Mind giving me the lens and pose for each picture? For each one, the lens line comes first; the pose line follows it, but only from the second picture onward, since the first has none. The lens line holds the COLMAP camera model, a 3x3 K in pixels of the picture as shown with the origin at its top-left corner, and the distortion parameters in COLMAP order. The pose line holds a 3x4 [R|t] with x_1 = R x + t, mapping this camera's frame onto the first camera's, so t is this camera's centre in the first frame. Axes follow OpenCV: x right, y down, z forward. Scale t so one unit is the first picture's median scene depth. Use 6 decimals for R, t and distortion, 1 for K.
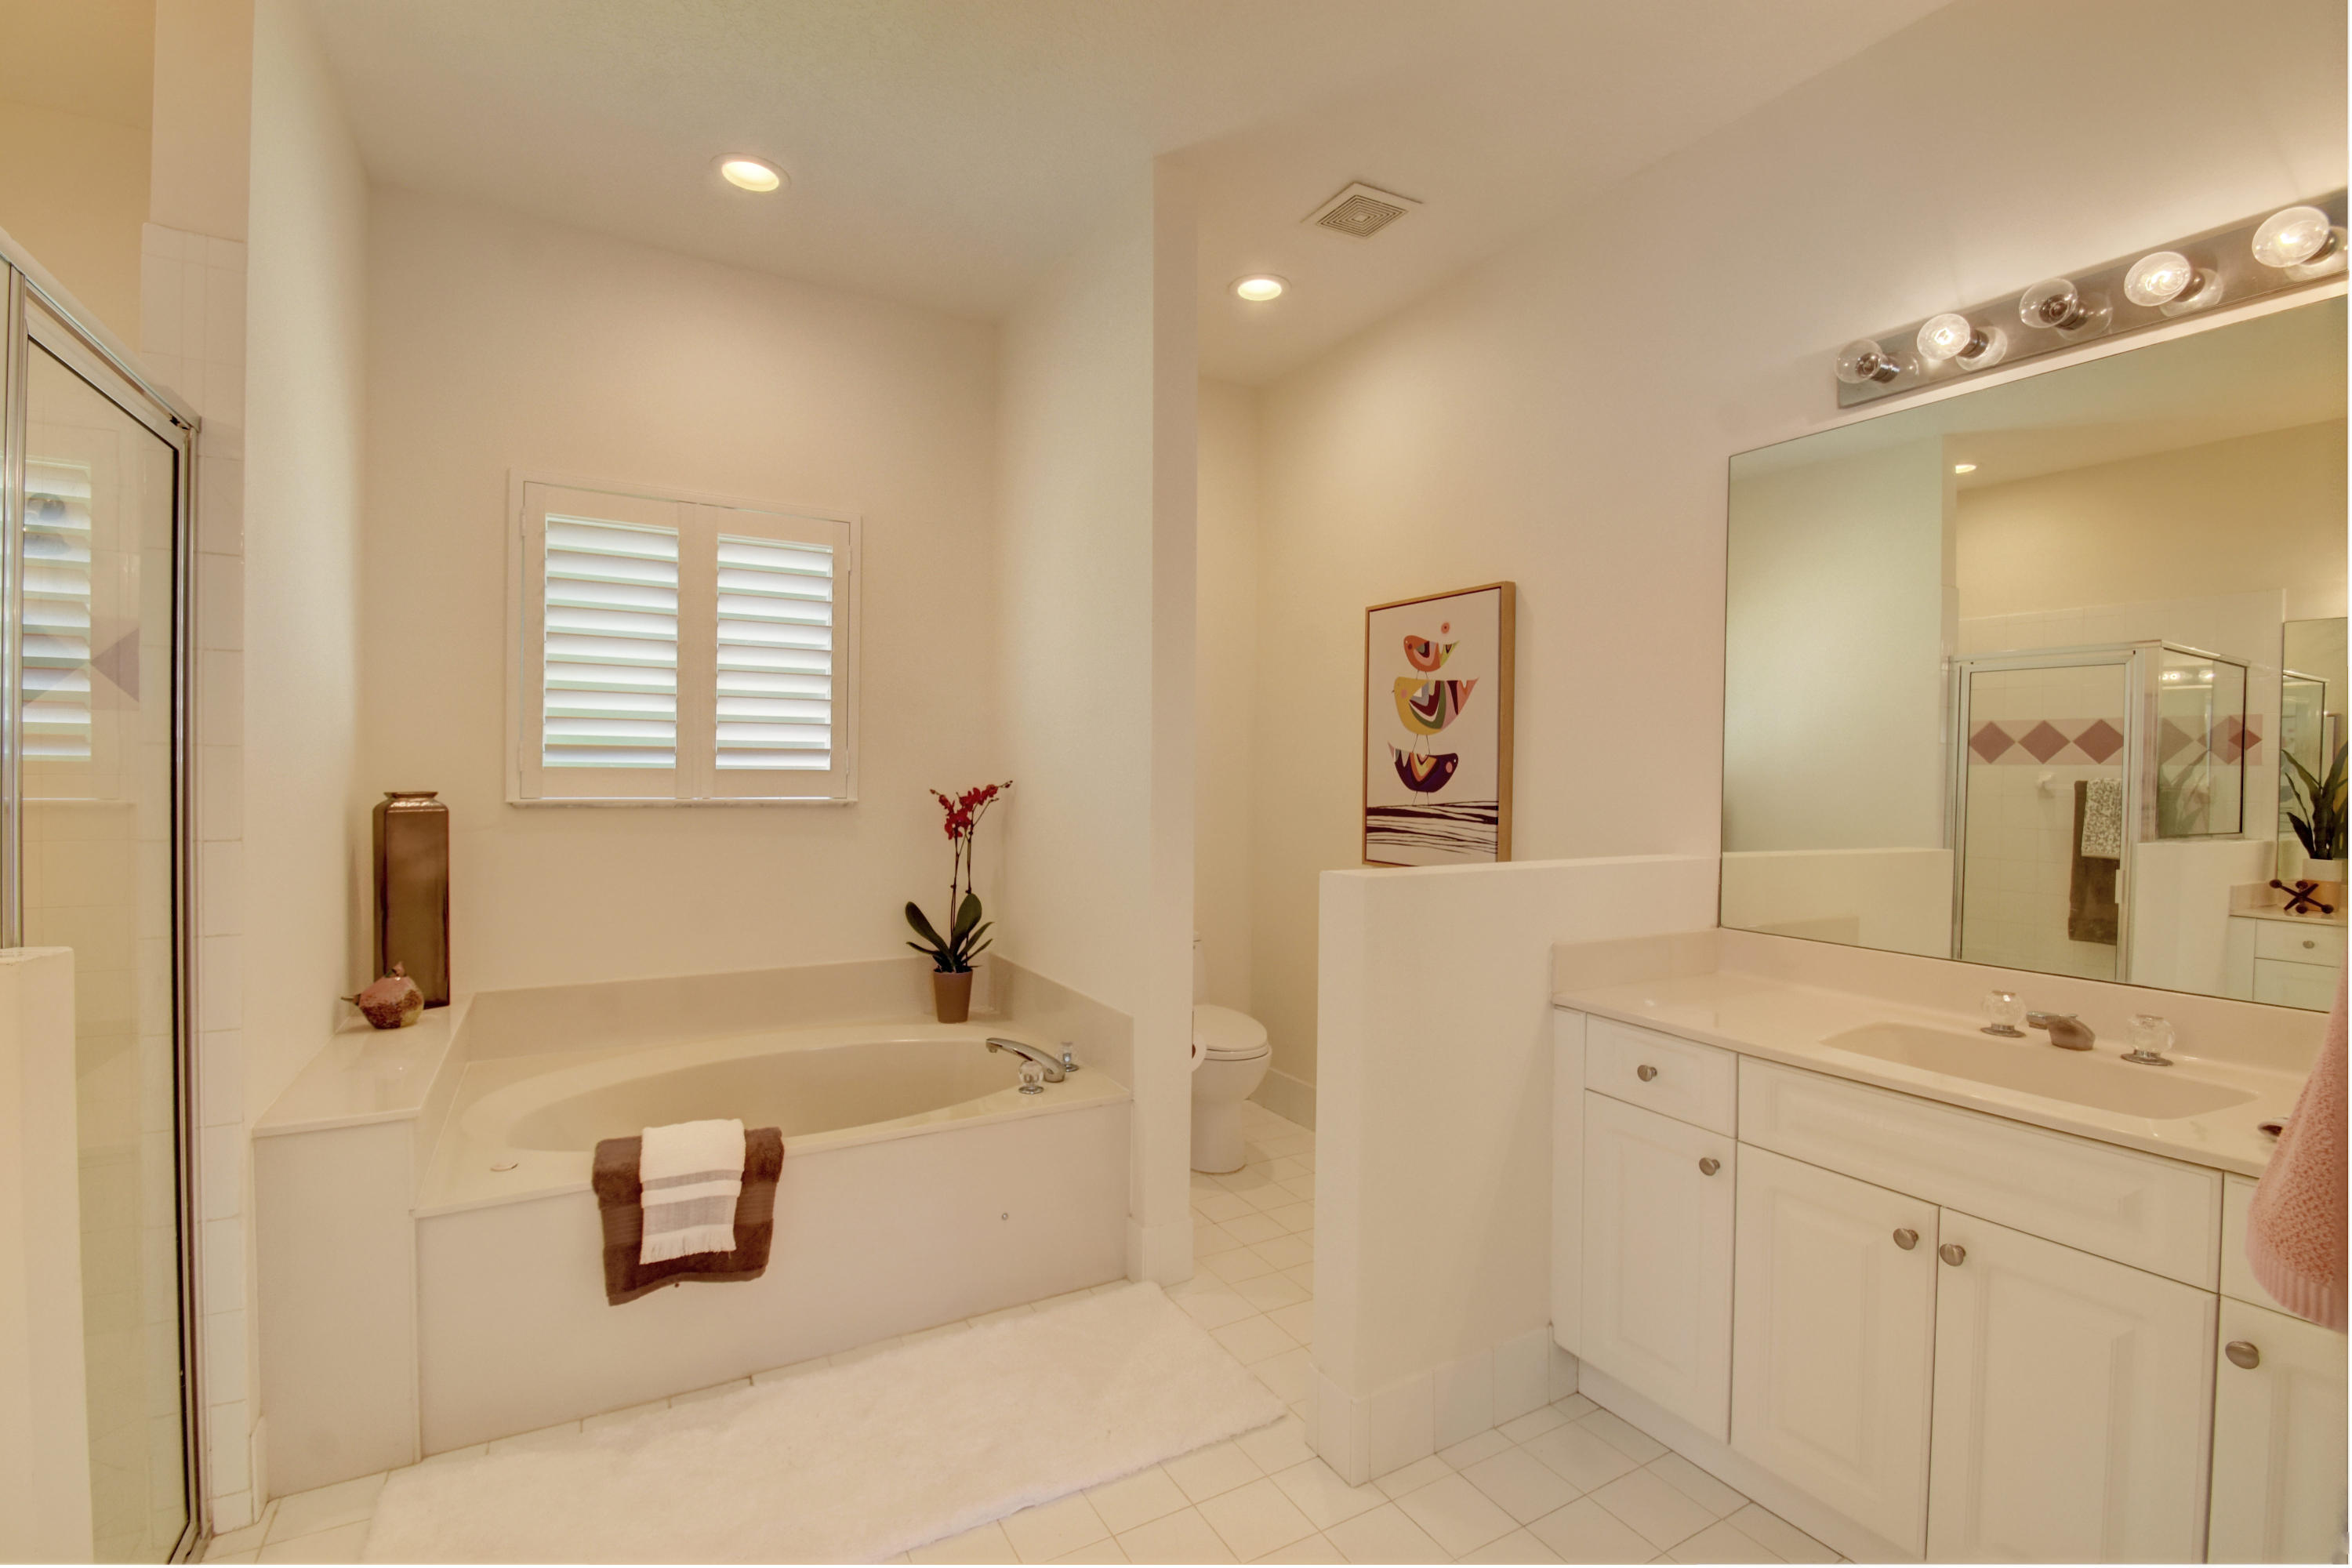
lens RADIAL K [[1025.5, 0, 1166.2], [0, 1025.5, 777.3], [0, 0, 1]] dist [0.006136, -0.012777]
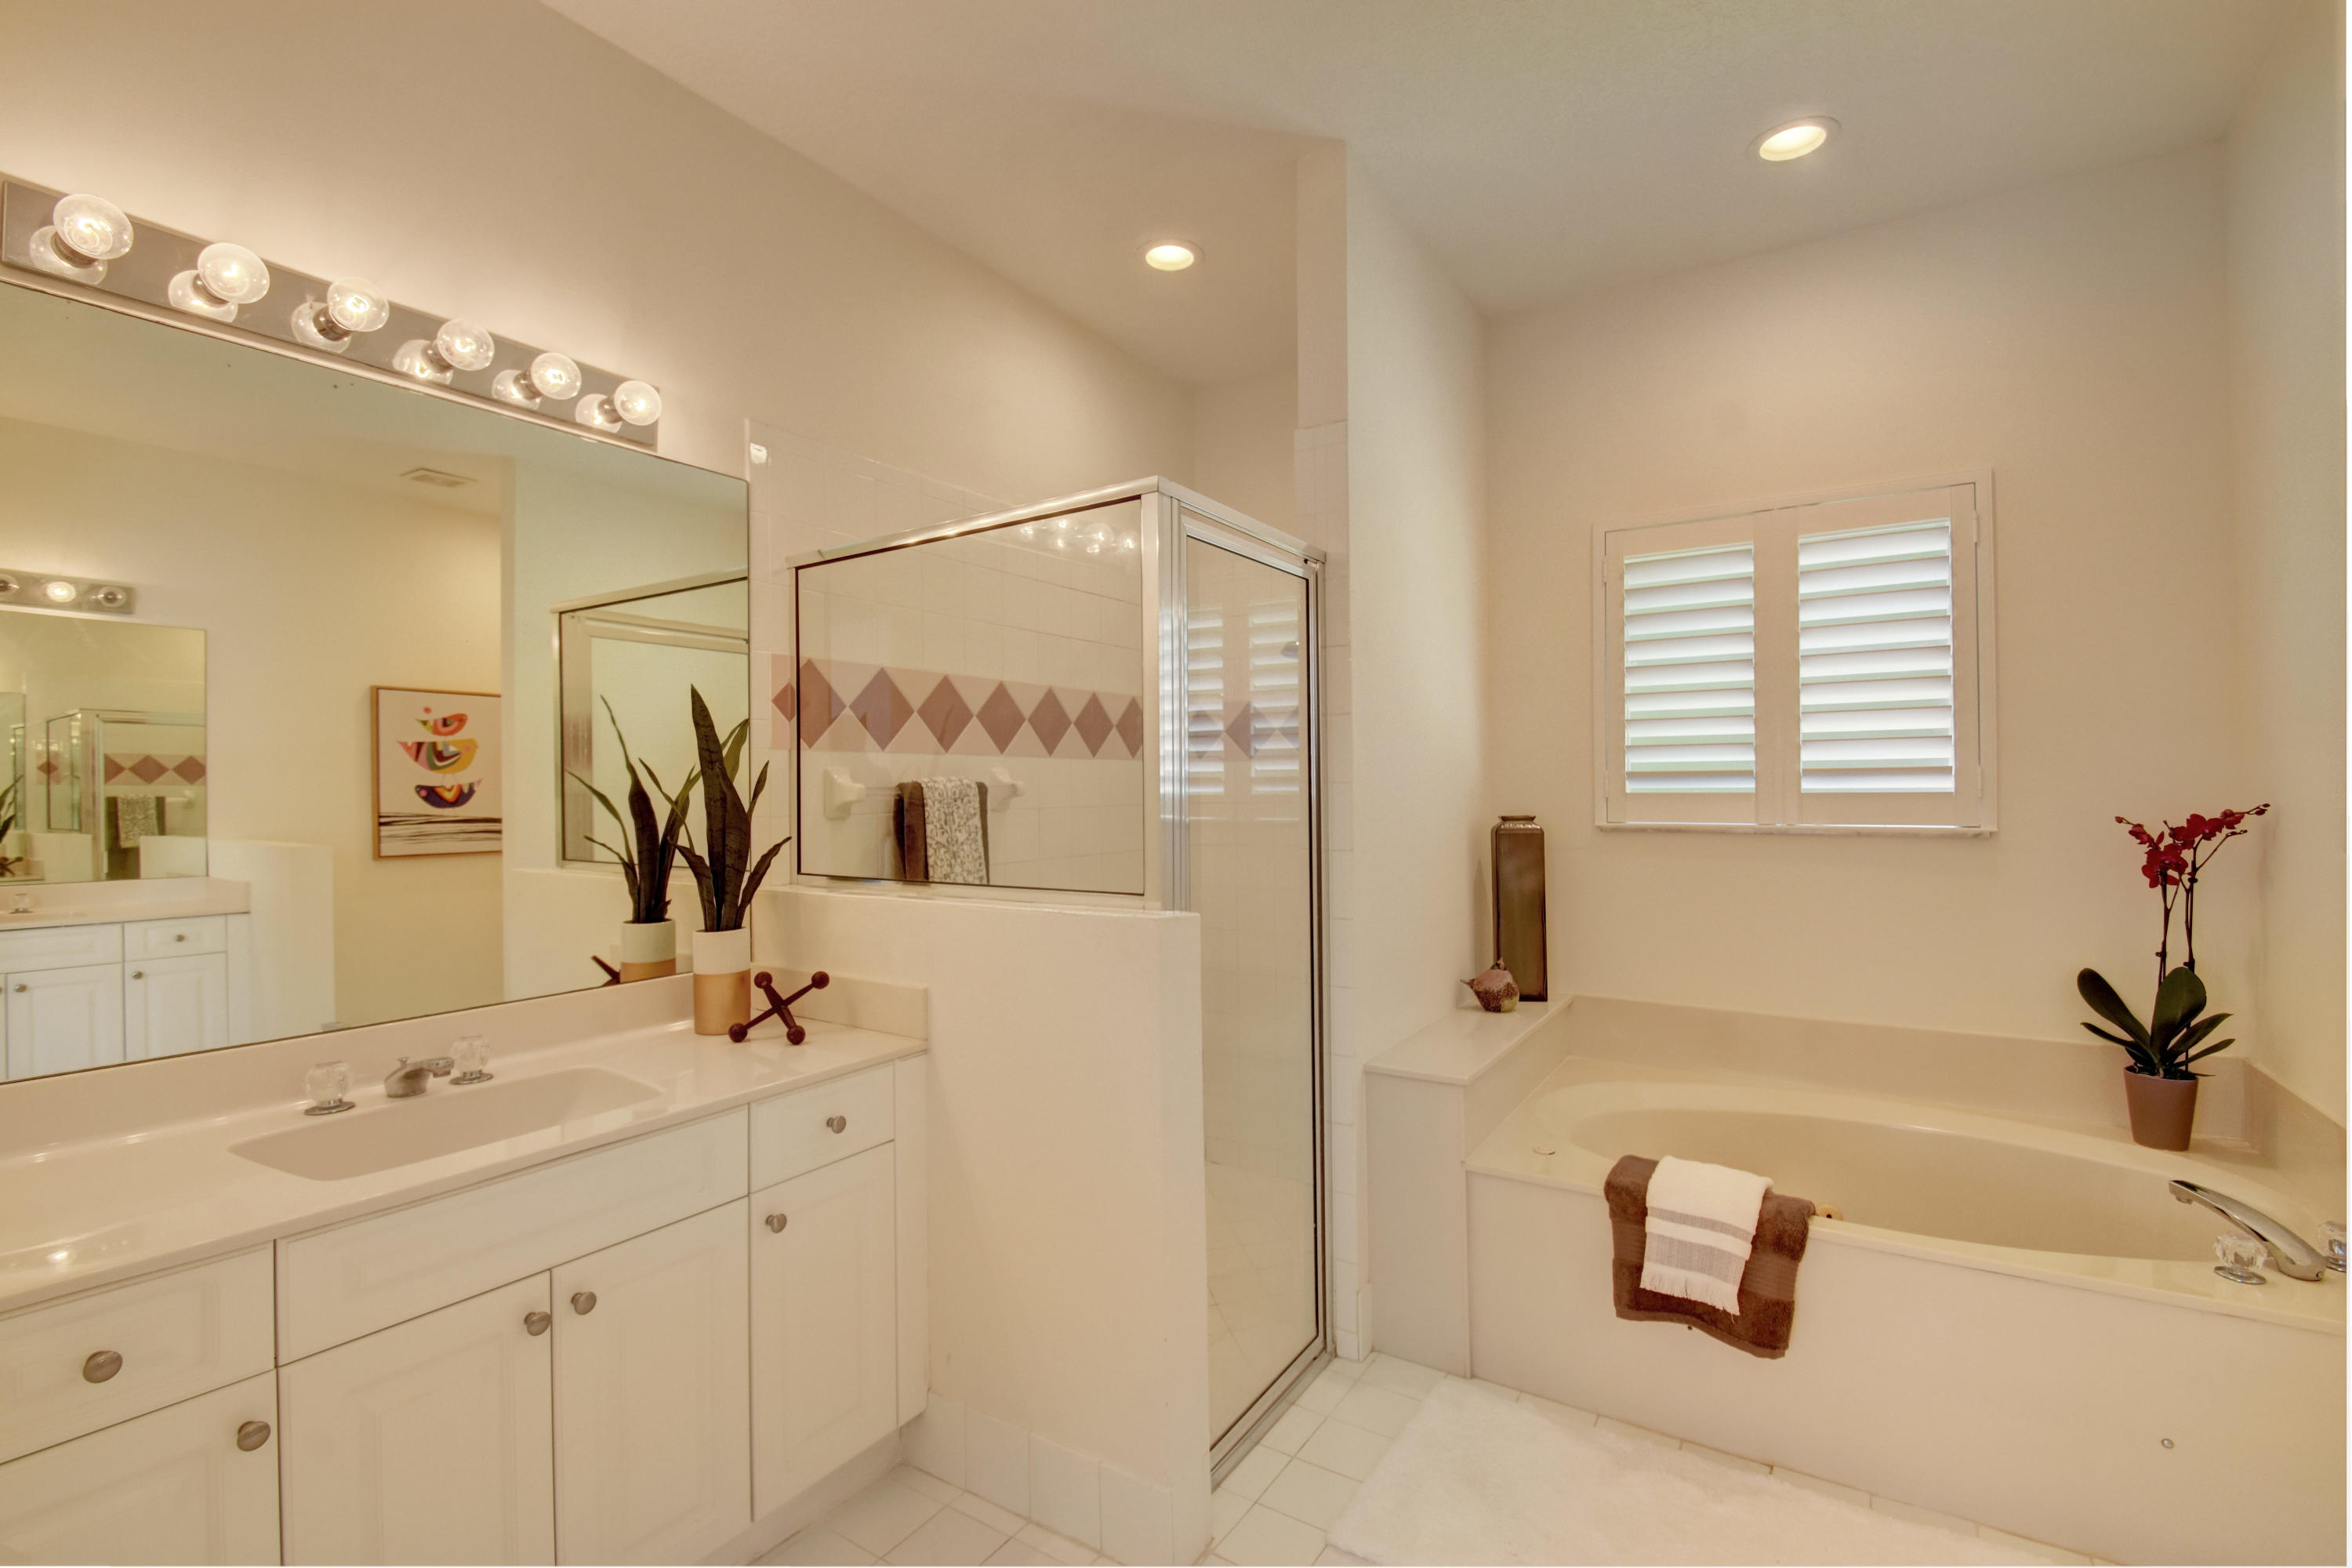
lens RADIAL K [[1025.5, 0, 1158.5], [0, 1025.5, 779.1], [0, 0, 1]] dist [0.006136, -0.012777]
pose [[0.455847, -0.026150, -0.889674, 0.131355], [0.005754, 0.999634, -0.026434, 0.000505], [0.890040, 0.006930, 0.455830, 0.086265]]
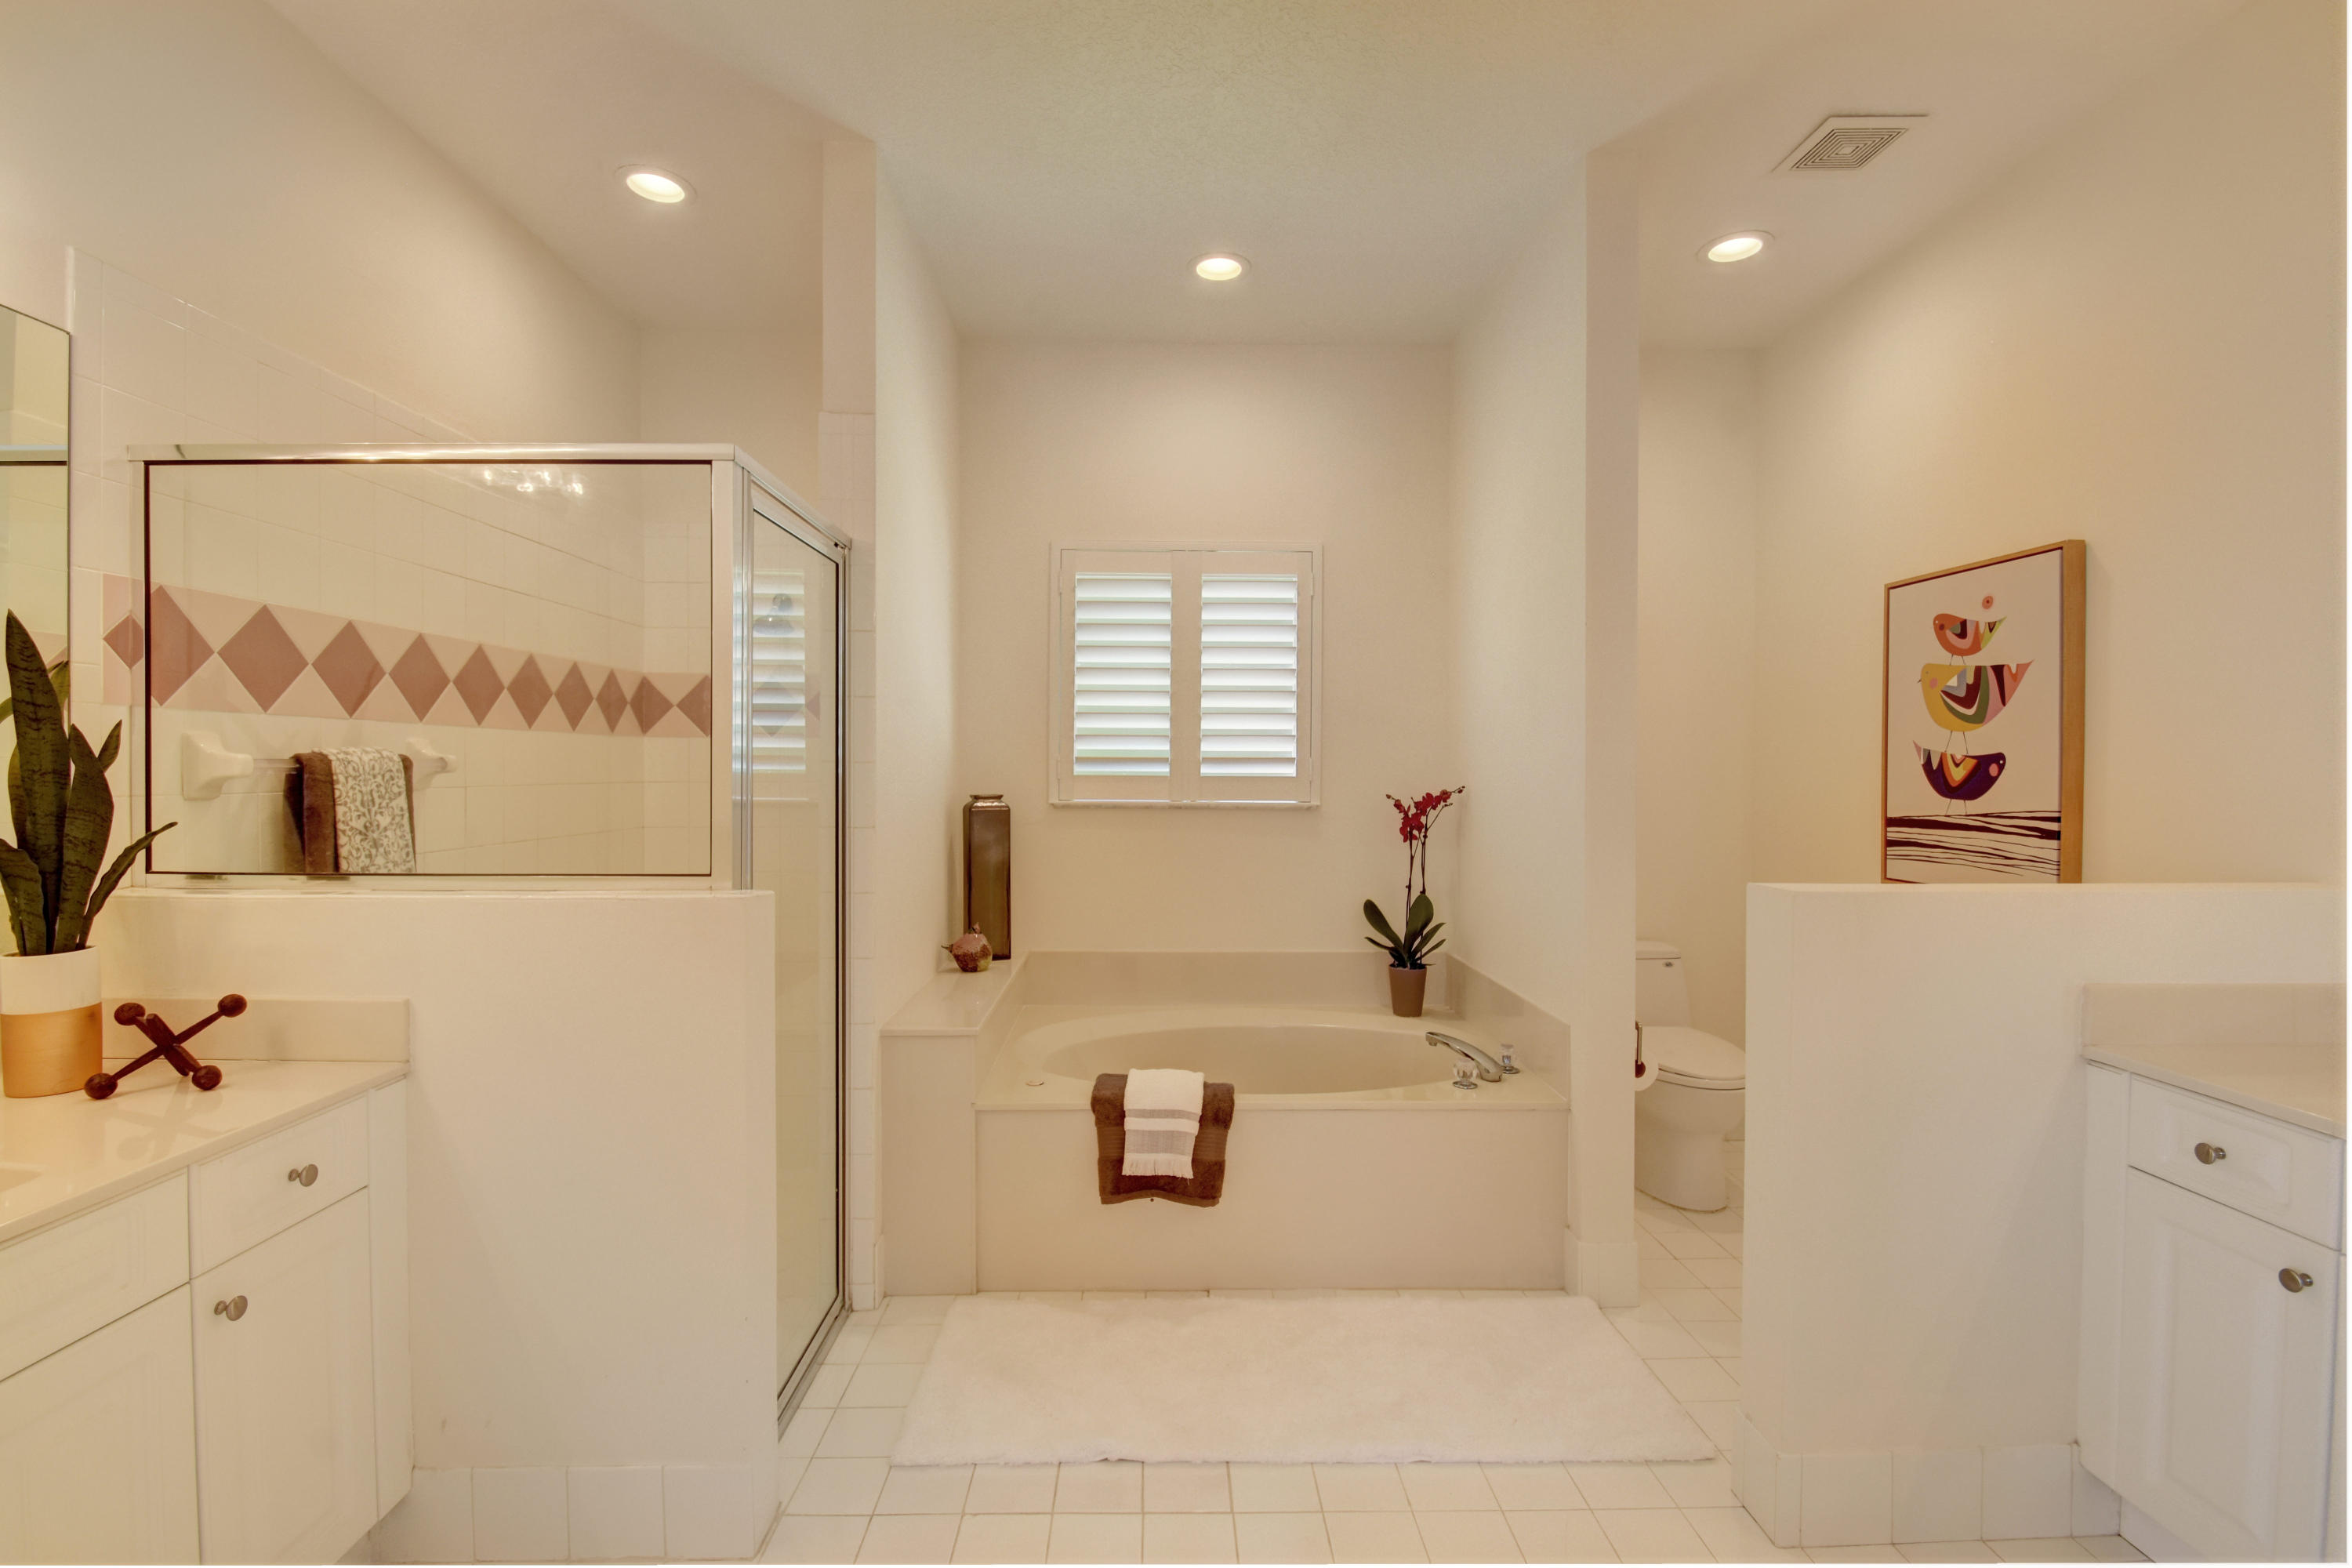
lens RADIAL K [[1025.5, 0, 1168.9], [0, 1025.5, 775.8], [0, 0, 1]] dist [0.006136, -0.012777]
pose [[0.881518, -0.004982, -0.472124, 0.092347], [0.001405, 0.999968, -0.007930, 0.000710], [0.472148, 0.006328, 0.881496, -0.052437]]
